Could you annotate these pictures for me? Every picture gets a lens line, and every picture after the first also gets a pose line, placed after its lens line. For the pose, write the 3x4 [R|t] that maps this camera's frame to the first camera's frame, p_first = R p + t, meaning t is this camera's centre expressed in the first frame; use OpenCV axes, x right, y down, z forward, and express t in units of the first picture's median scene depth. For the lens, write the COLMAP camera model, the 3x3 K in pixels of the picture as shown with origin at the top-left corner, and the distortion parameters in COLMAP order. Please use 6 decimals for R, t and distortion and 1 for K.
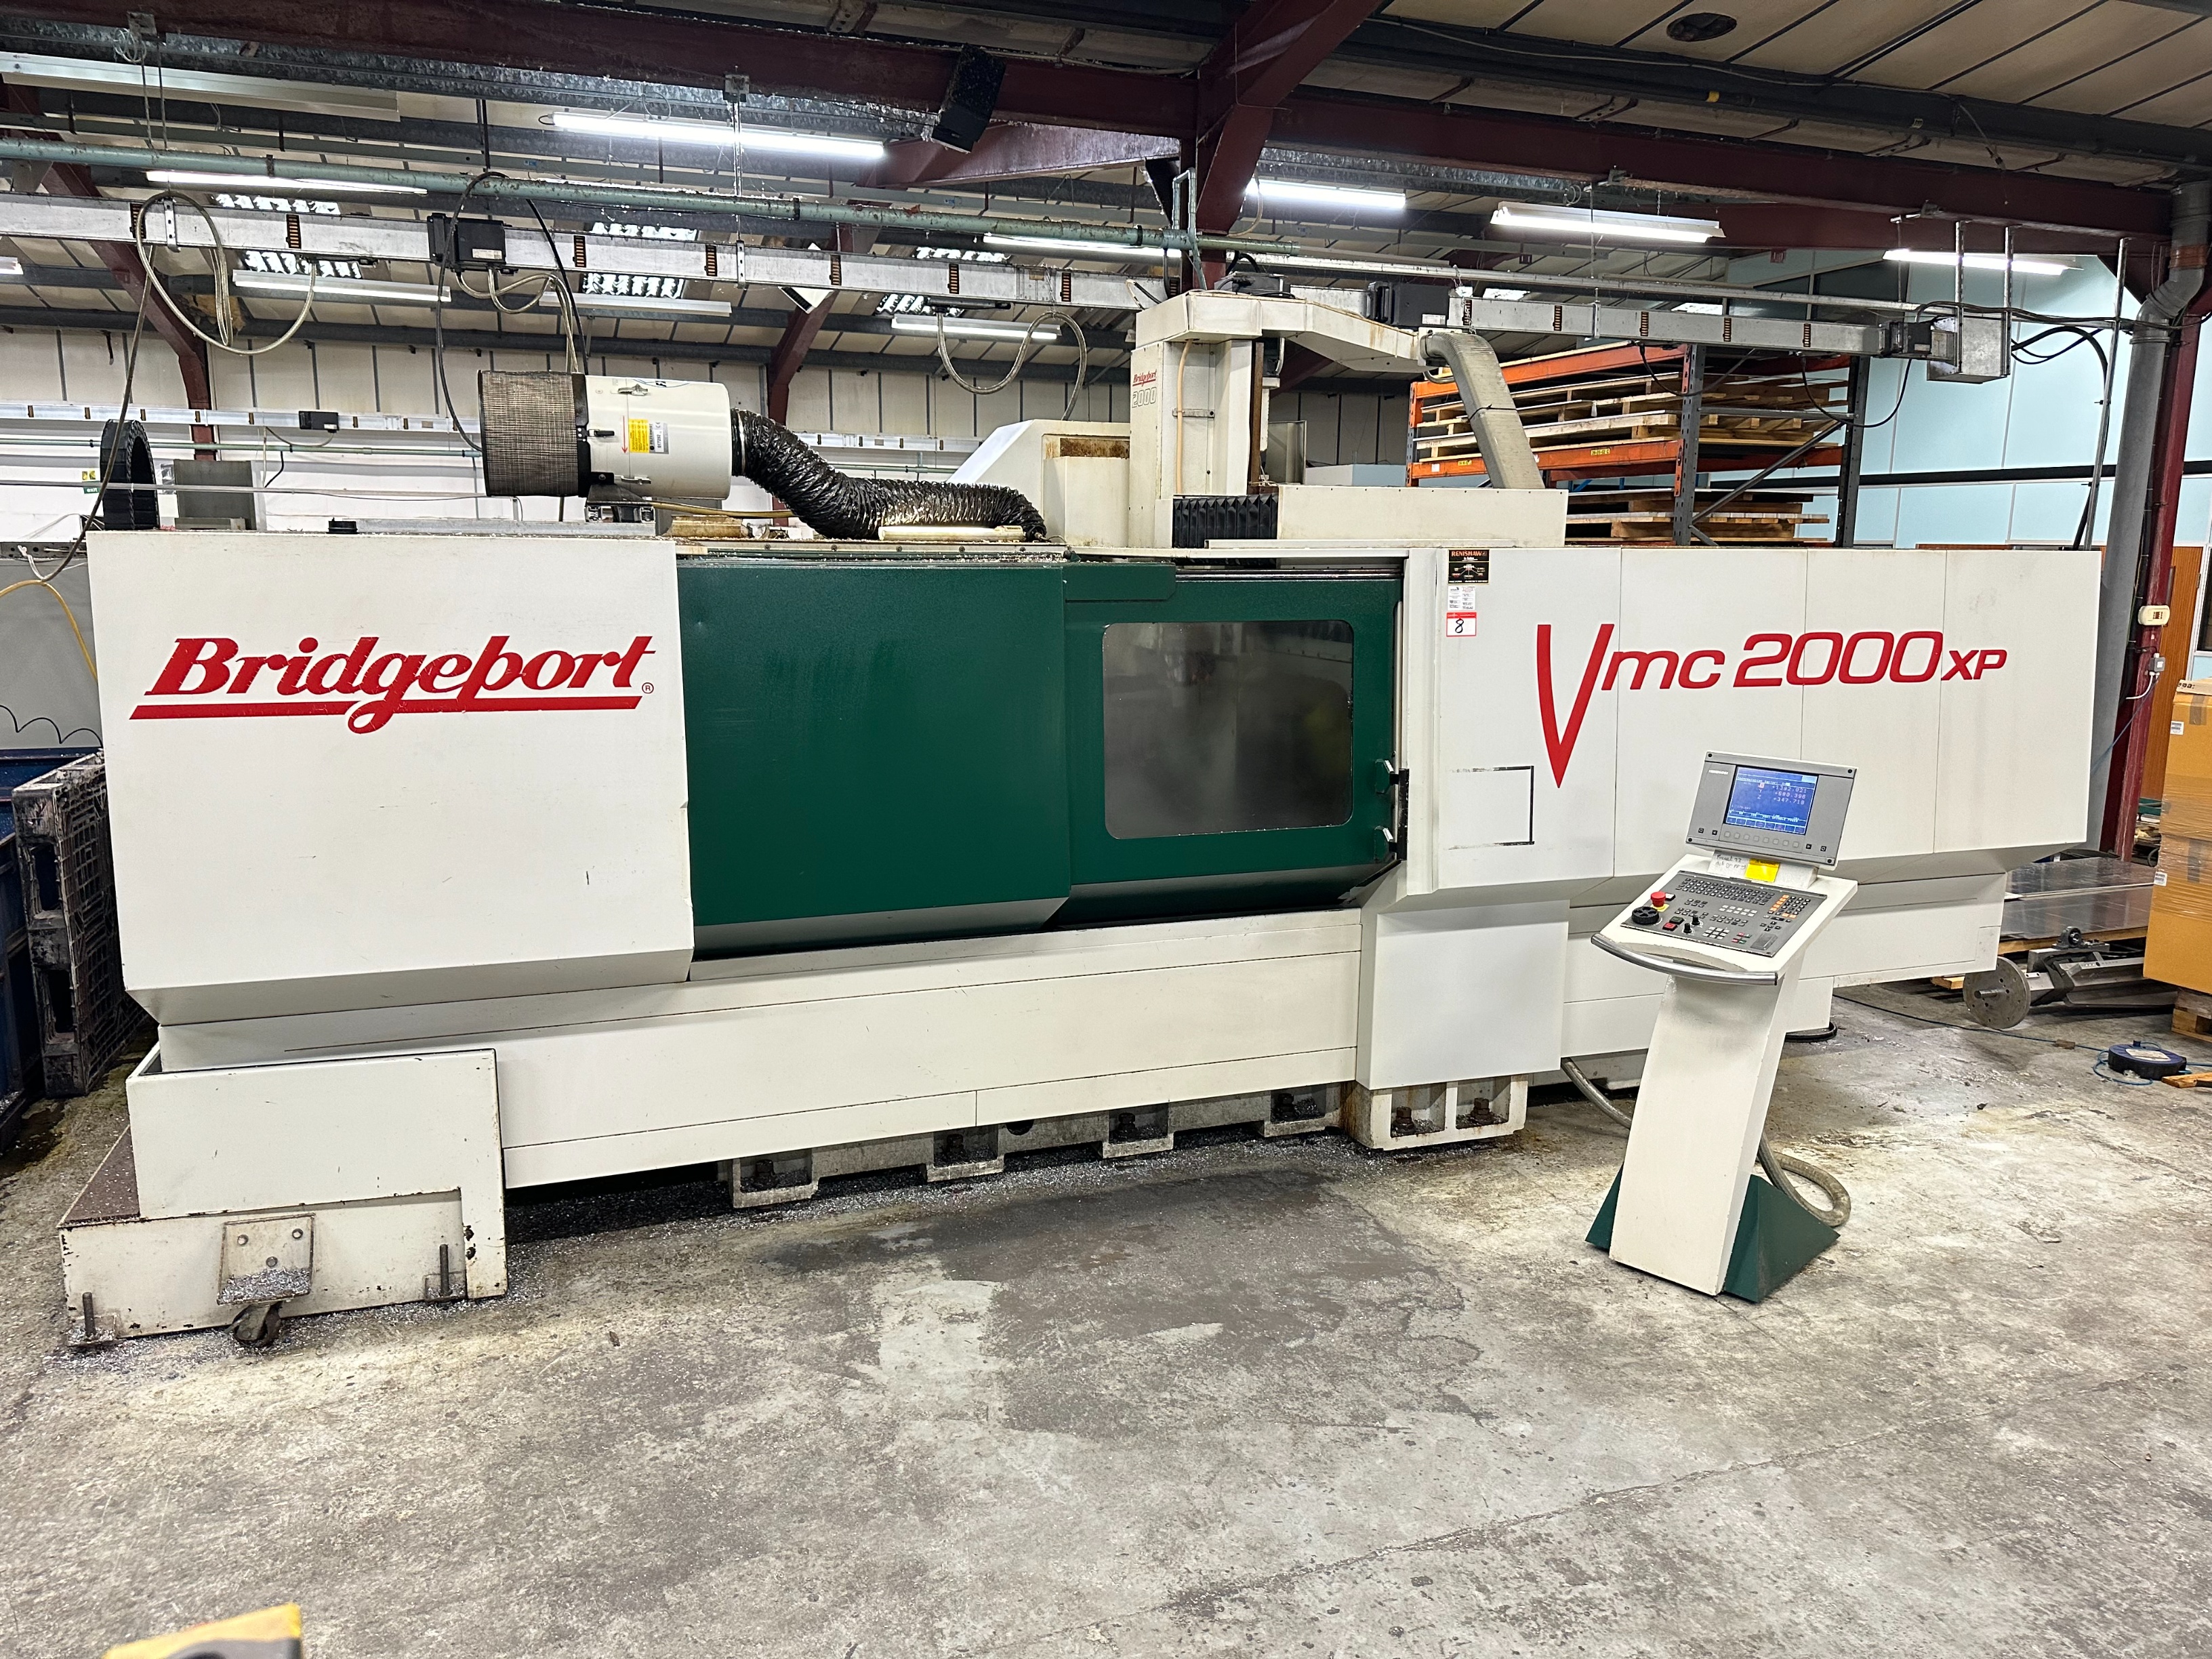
lens RADIAL K [[1560.1, 0, 1095.0], [0, 1560.1, 829.1], [0, 0, 1]] dist [0.044408, -0.057320]
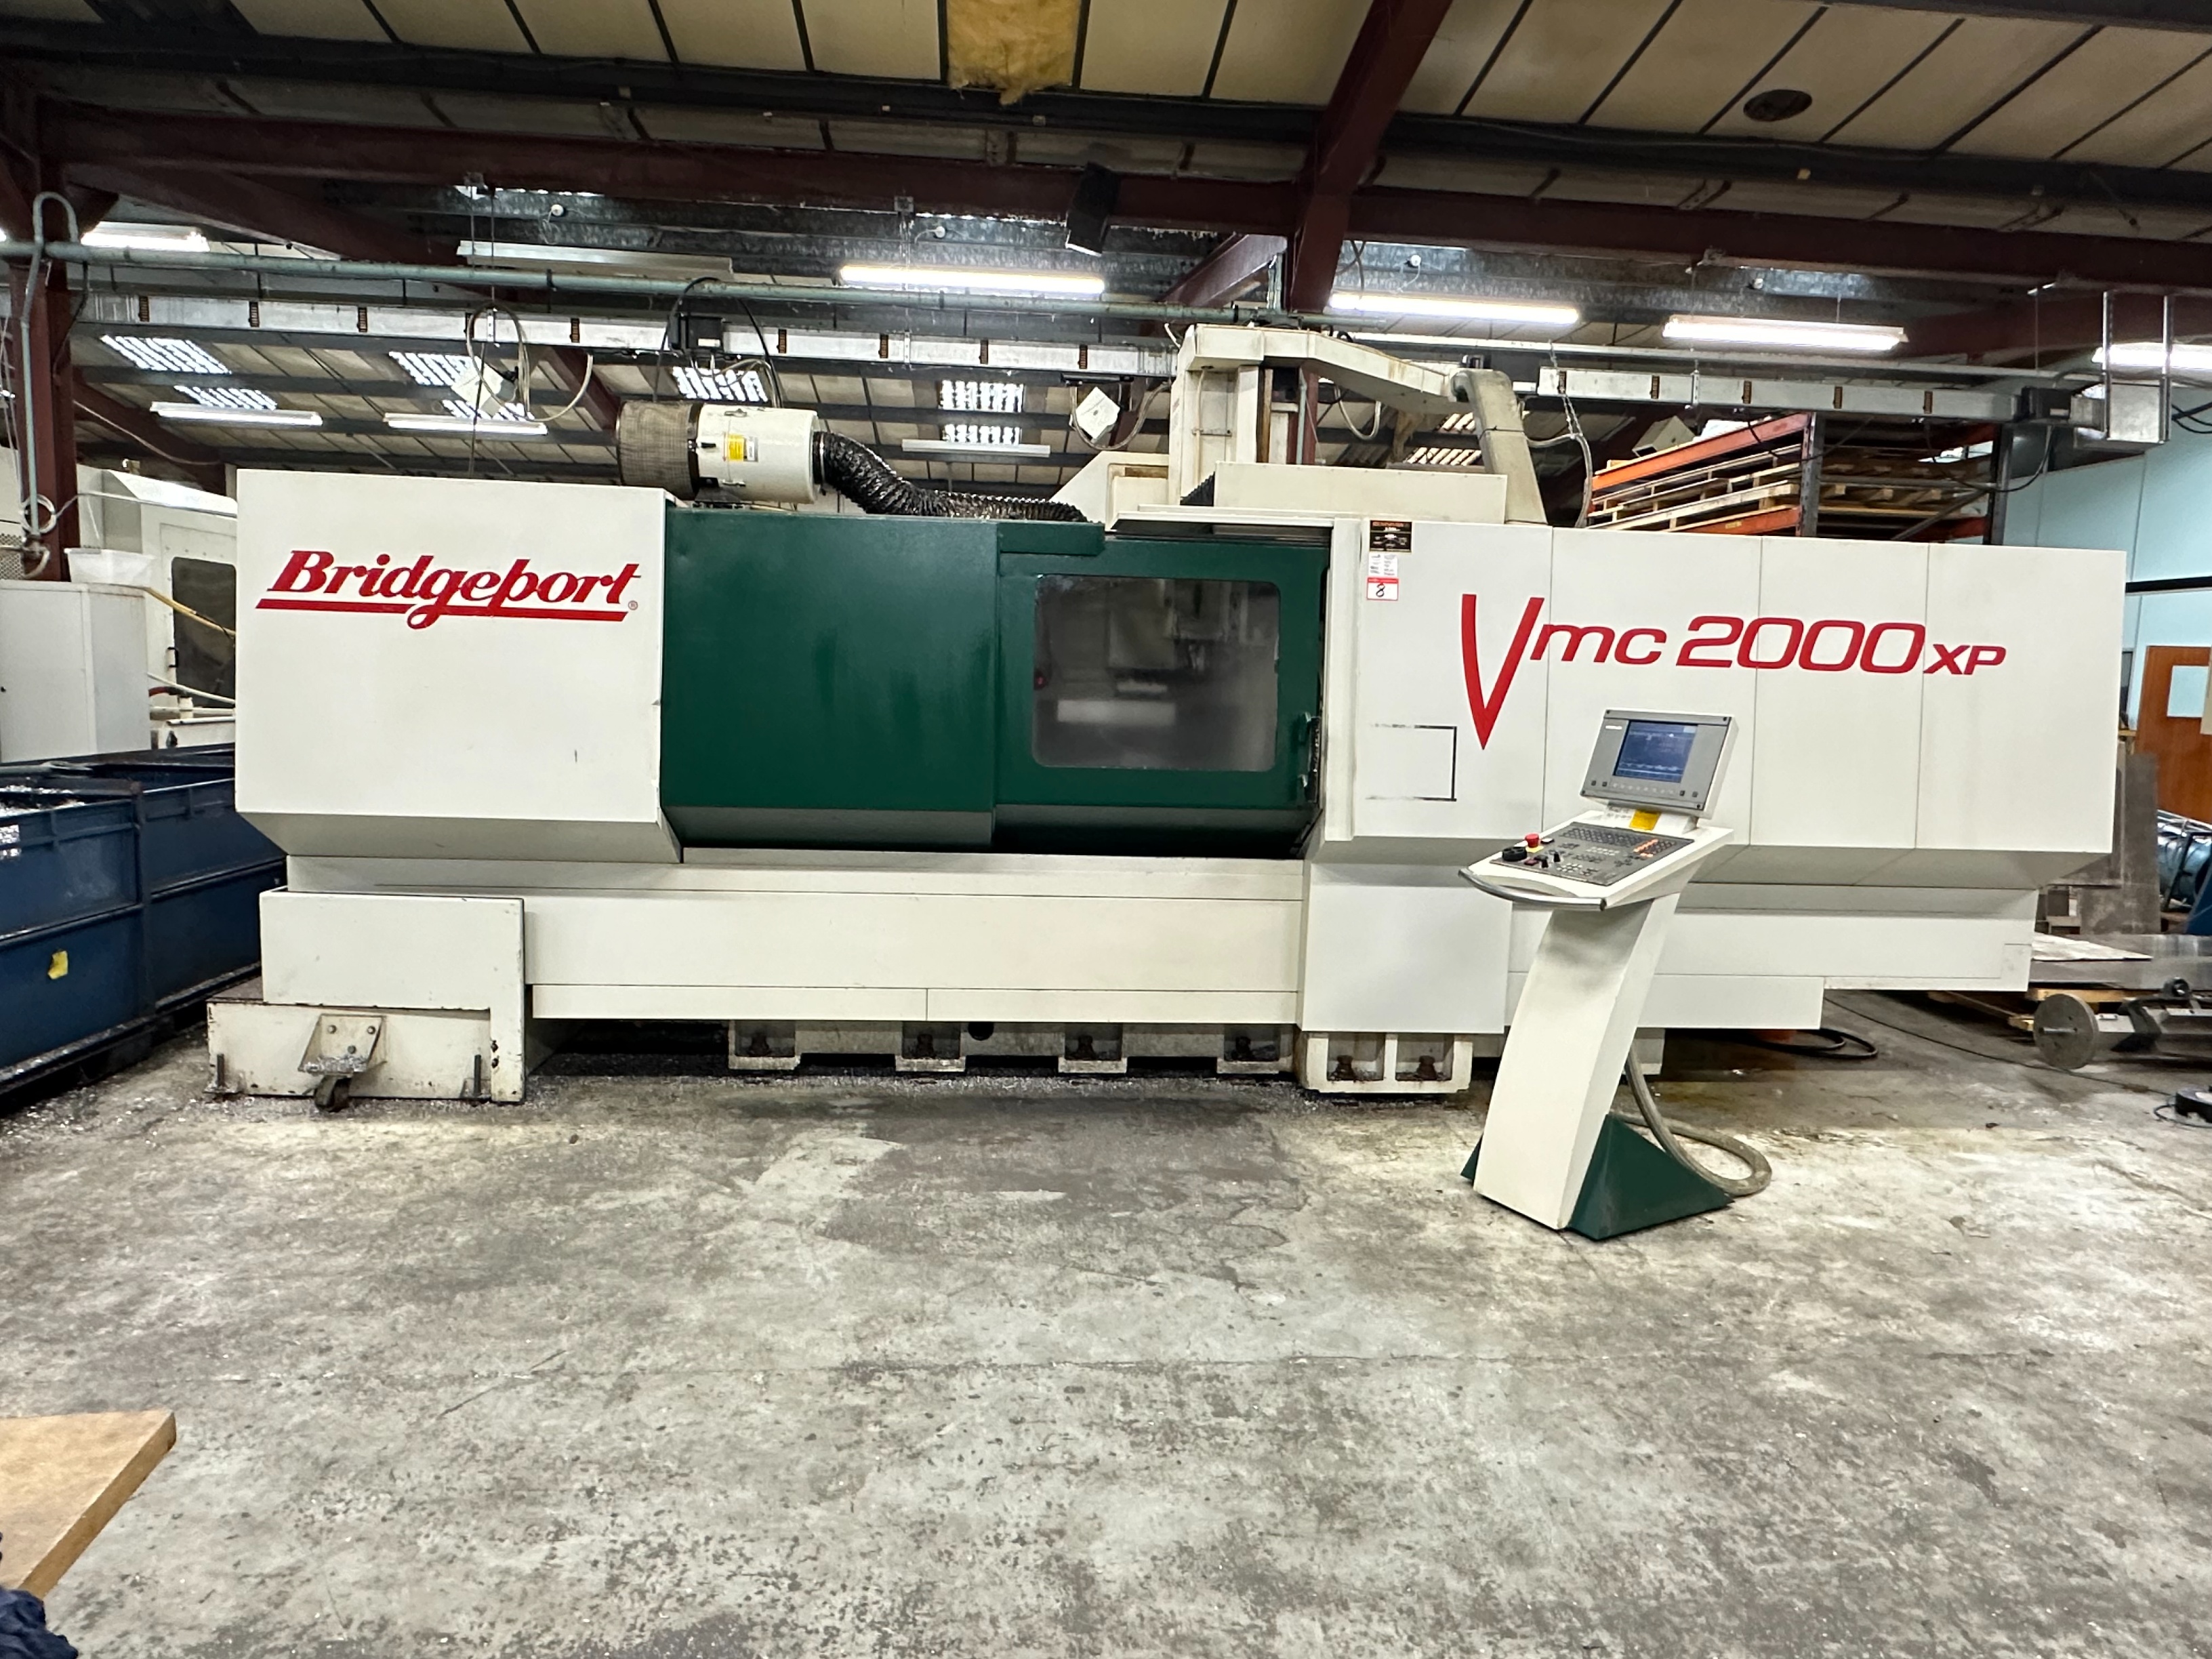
lens RADIAL K [[1342.0, 0, 1092.8], [0, 1342.0, 825.2], [0, 0, 1]] dist [-0.008666, 0.004443]
pose [[0.965211, 0.049460, -0.256750, 0.294182], [-0.069750, 0.995068, -0.070527, 0.112428], [0.251996, 0.085982, 0.963901, 0.072033]]
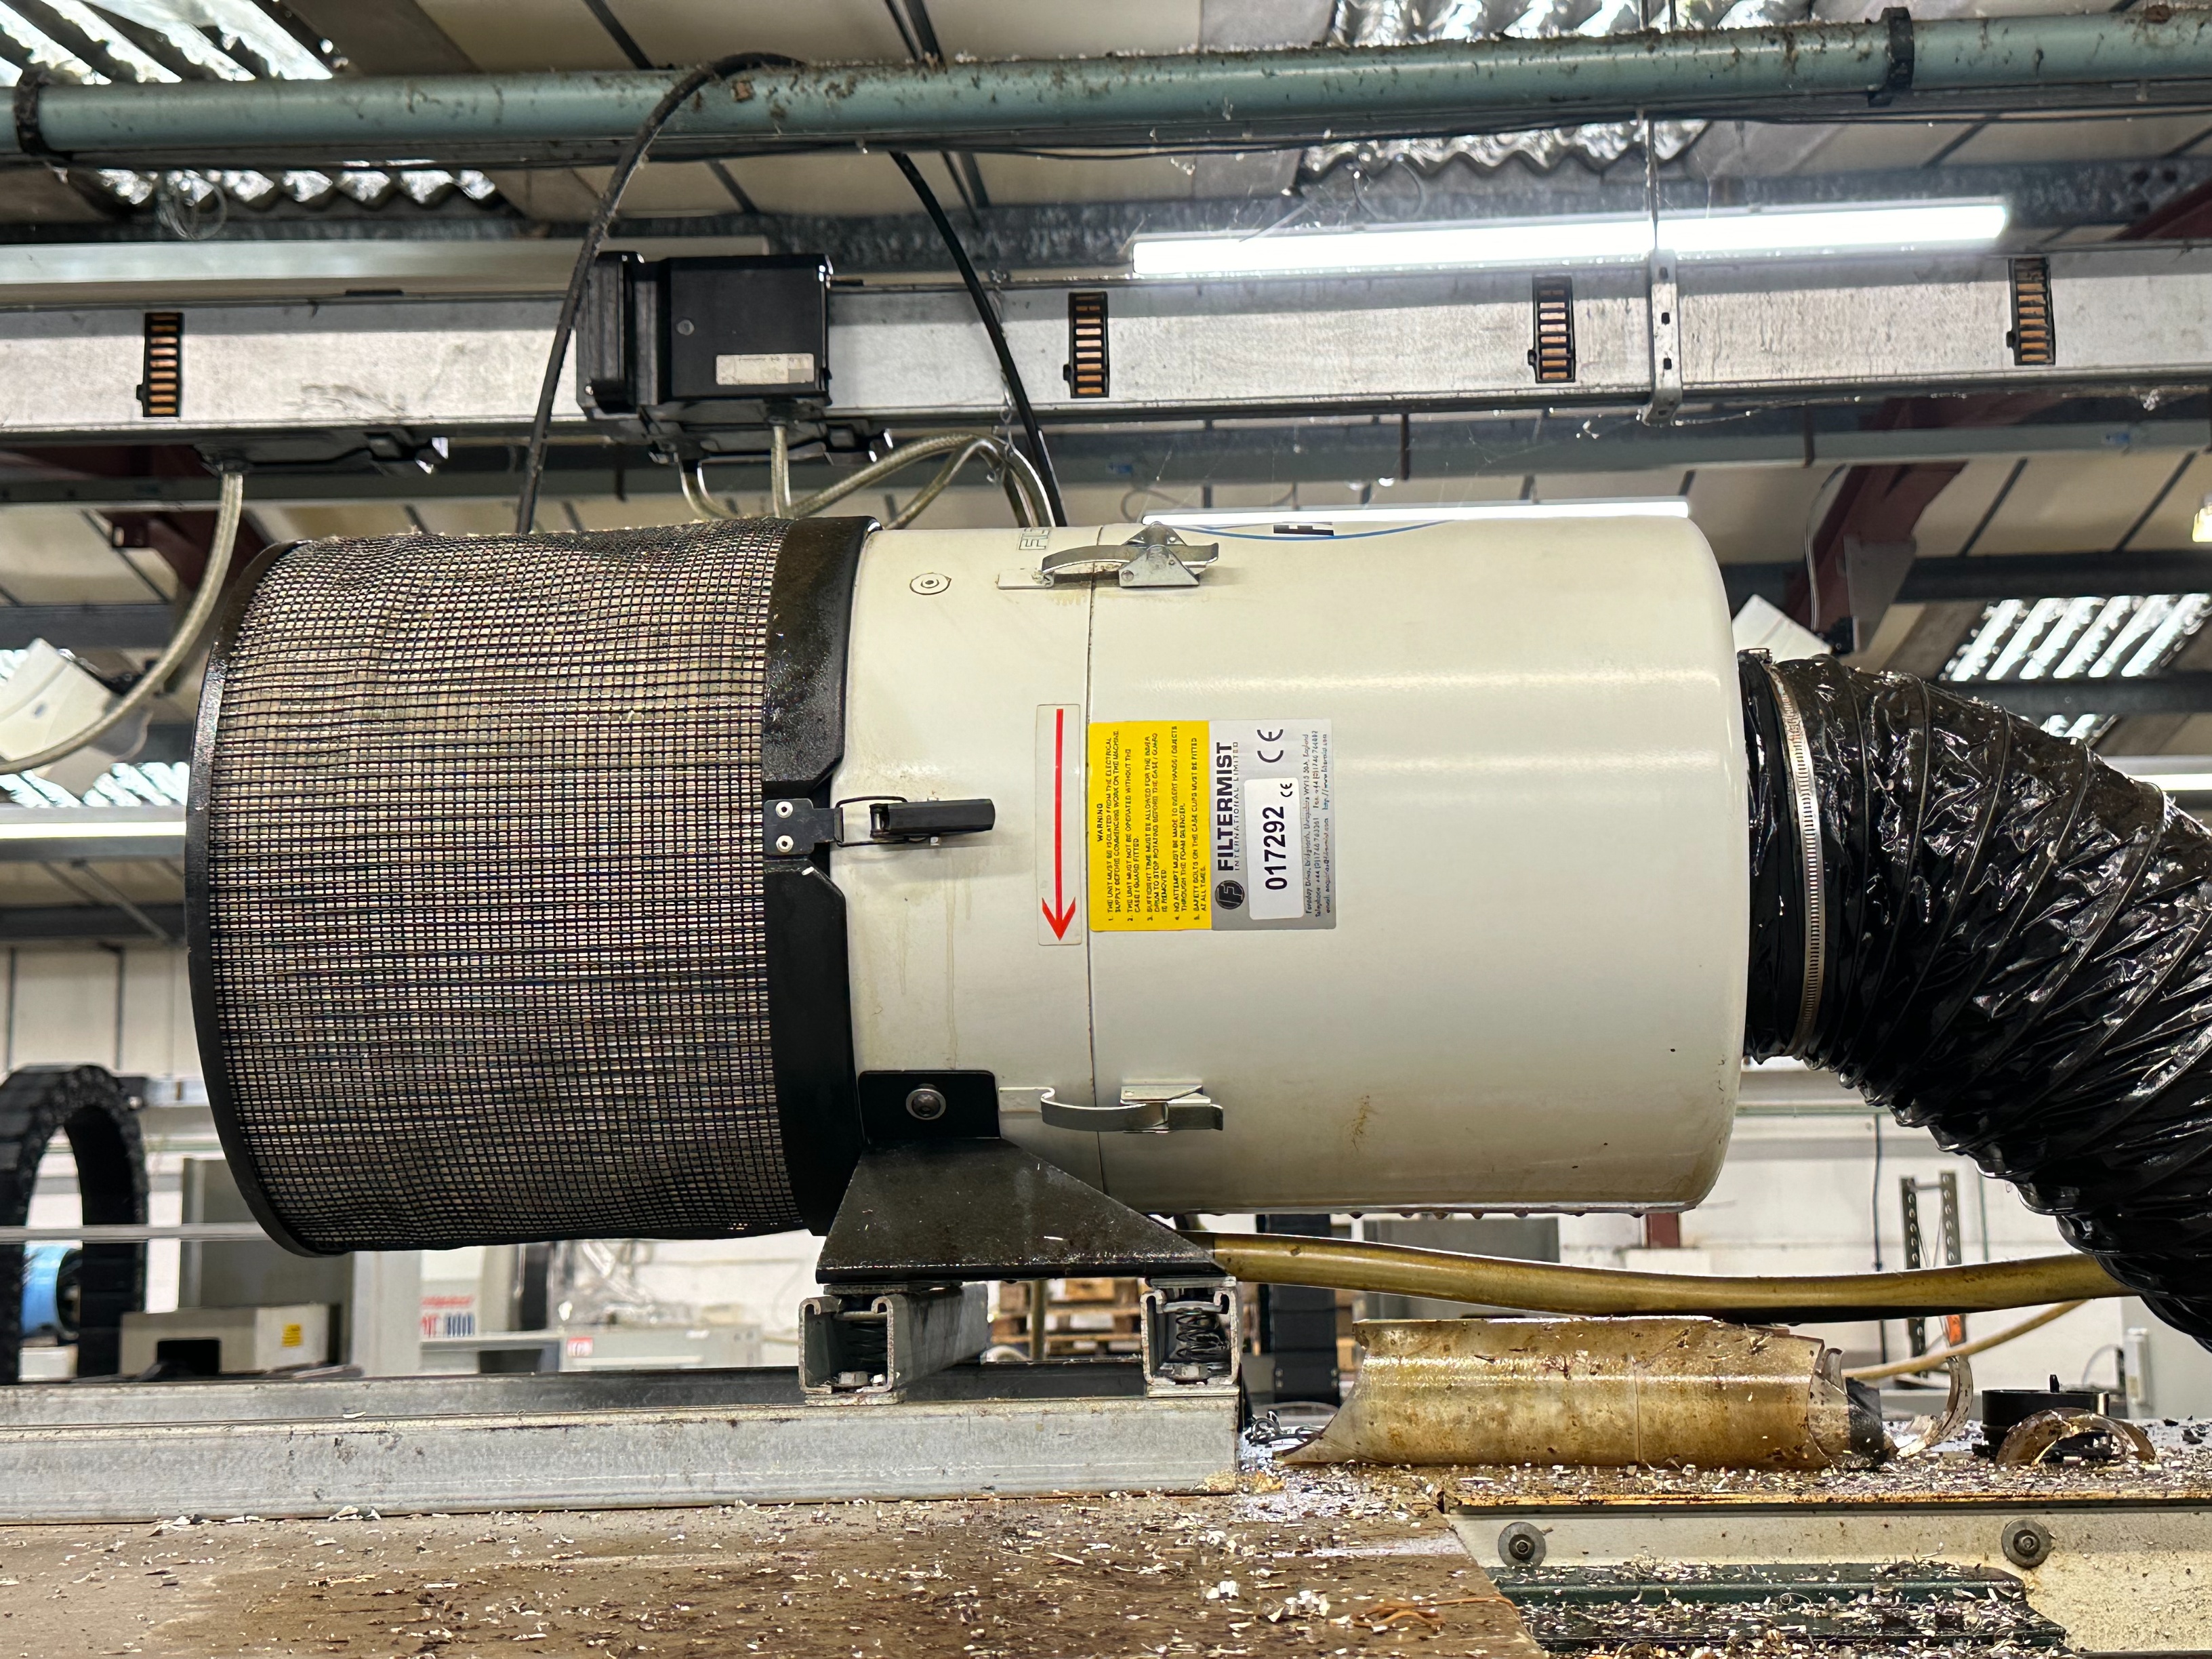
lens RADIAL K [[2822.8, 0, 1105.9], [0, 2822.8, 849.4], [0, 0, 1]] dist [0.126561, 0.000000]
pose [[0.929972, -0.080729, -0.358657, -0.211069], [-0.038761, 0.948623, -0.314026, -0.174010], [0.365582, 0.305937, 0.879063, 0.814335]]
